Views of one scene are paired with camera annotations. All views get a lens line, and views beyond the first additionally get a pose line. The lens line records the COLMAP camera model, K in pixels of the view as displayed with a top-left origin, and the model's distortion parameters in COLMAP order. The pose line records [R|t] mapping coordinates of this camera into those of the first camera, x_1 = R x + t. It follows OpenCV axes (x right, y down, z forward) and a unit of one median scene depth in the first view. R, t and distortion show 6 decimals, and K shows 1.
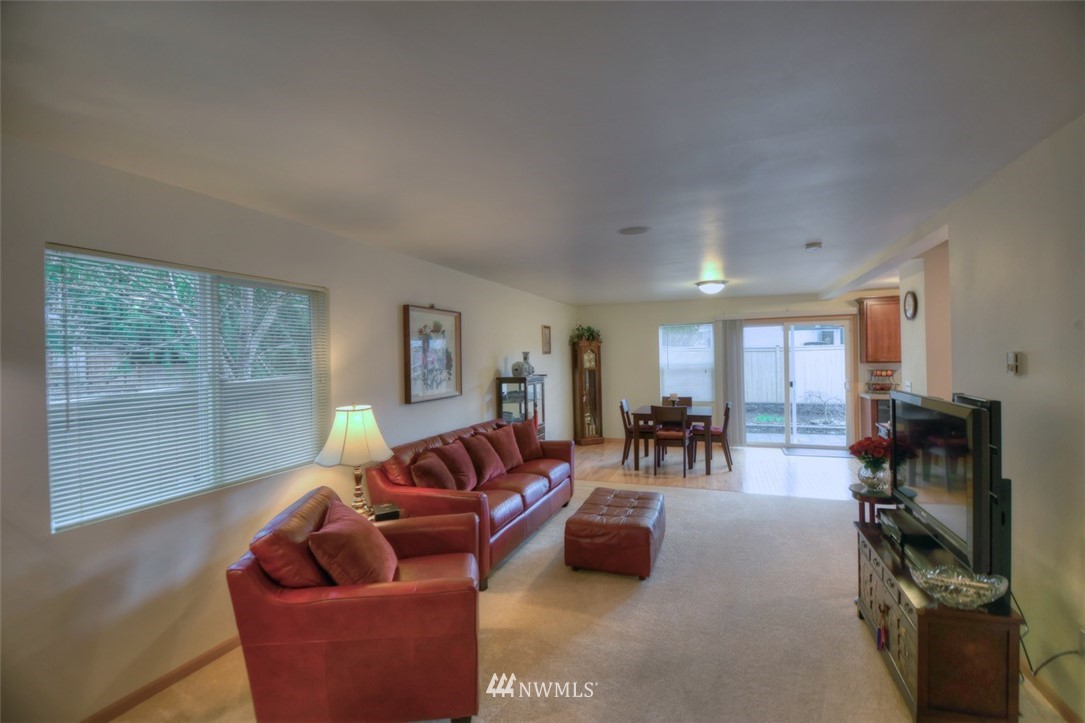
lens RADIAL K [[488.6, 0, 550.7], [0, 488.6, 359.7], [0, 0, 1]] dist [0.042595, -0.037351]
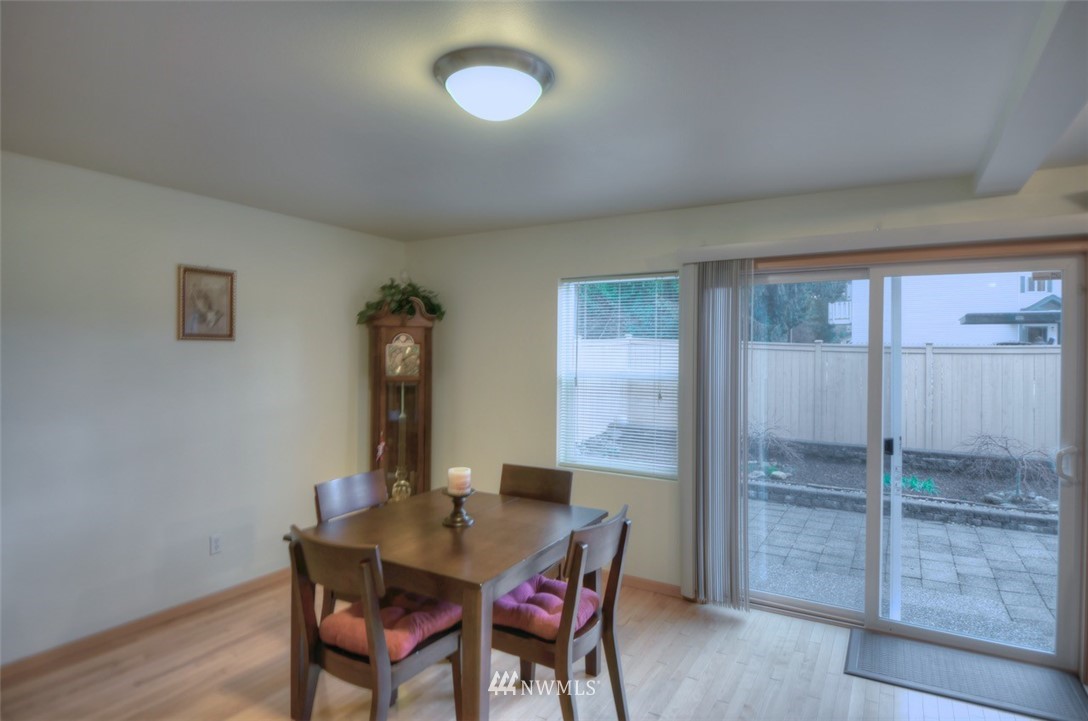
lens RADIAL K [[590.2, 0, 549.7], [0, 590.2, 347.5], [0, 0, 1]] dist [-0.000732, -0.023924]
pose [[0.981903, 0.026695, -0.187495, 0.219980], [-0.029117, 0.999524, -0.010170, -0.005398], [0.187134, 0.015446, 0.982213, 0.366322]]
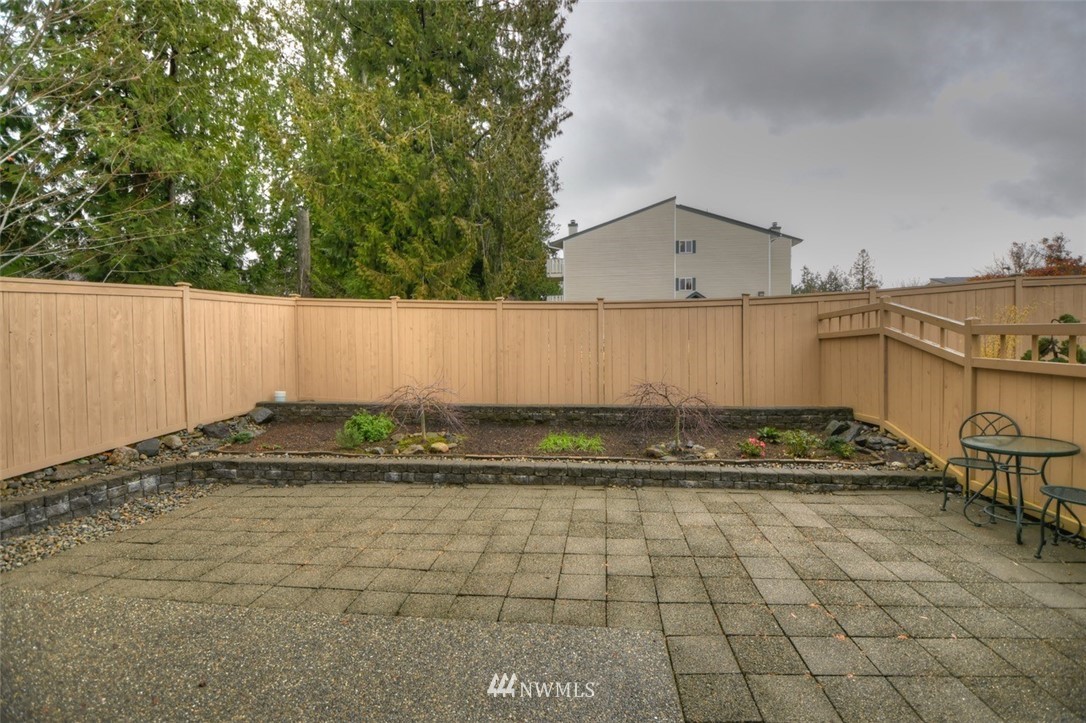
lens RADIAL K [[489.1, 0, 551.2], [0, 489.1, 359.7], [0, 0, 1]] dist [0.042595, -0.037351]
pose [[0.971107, 0.004019, 0.238612, 0.360420], [-0.008748, 0.999786, 0.018765, 0.037811], [-0.238486, -0.020310, 0.970934, 0.632178]]
